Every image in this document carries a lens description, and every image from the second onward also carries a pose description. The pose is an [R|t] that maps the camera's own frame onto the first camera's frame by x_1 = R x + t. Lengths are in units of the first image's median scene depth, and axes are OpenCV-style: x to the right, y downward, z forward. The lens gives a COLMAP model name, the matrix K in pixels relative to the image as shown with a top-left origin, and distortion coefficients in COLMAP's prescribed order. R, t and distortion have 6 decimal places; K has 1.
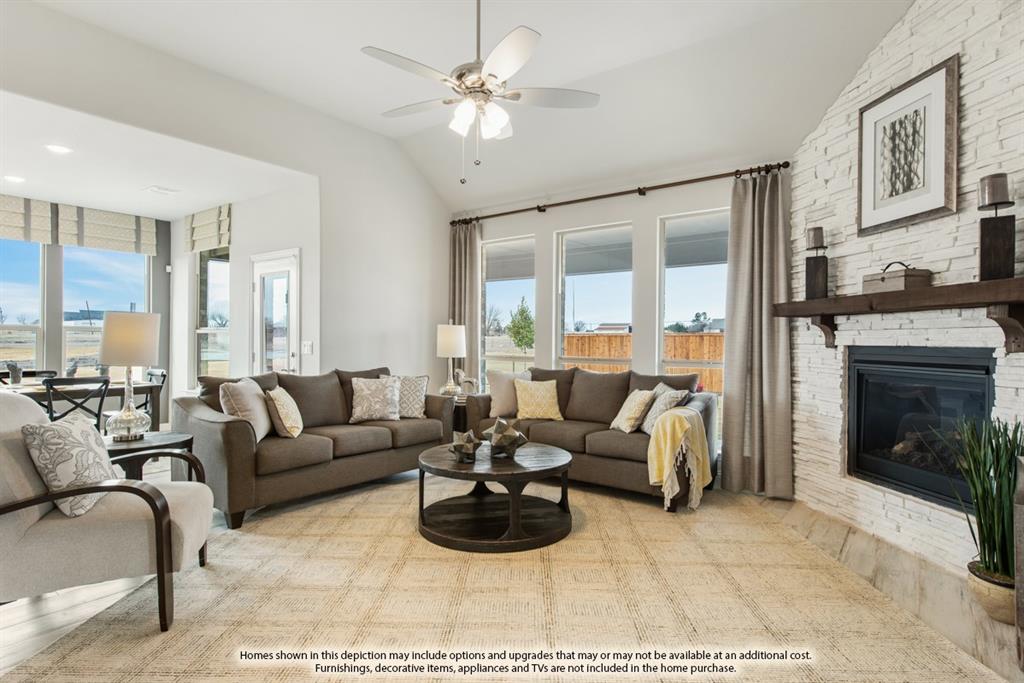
lens RADIAL K [[544.6, 0, 513.0], [0, 544.6, 339.4], [0, 0, 1]] dist [0.013680, -0.002308]
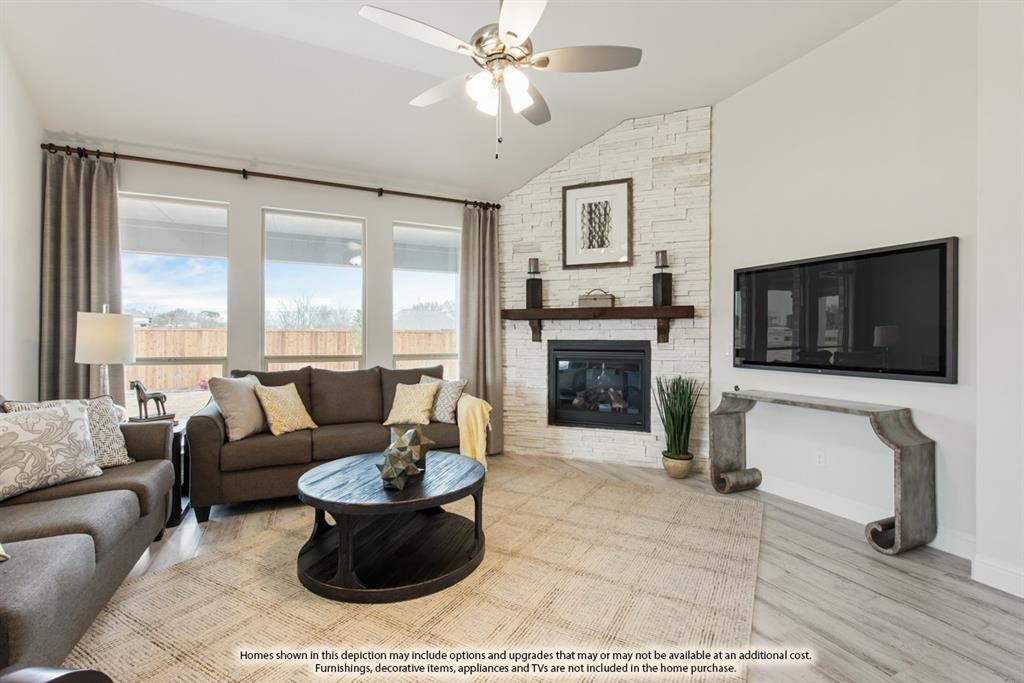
lens RADIAL K [[461.6, 0, 519.5], [0, 461.6, 340.1], [0, 0, 1]] dist [0.015718, -0.004070]
pose [[0.472267, -0.009643, 0.881403, -0.584998], [-0.001386, 0.999931, 0.011682, -0.003144], [-0.881454, -0.006739, 0.472221, 0.496795]]
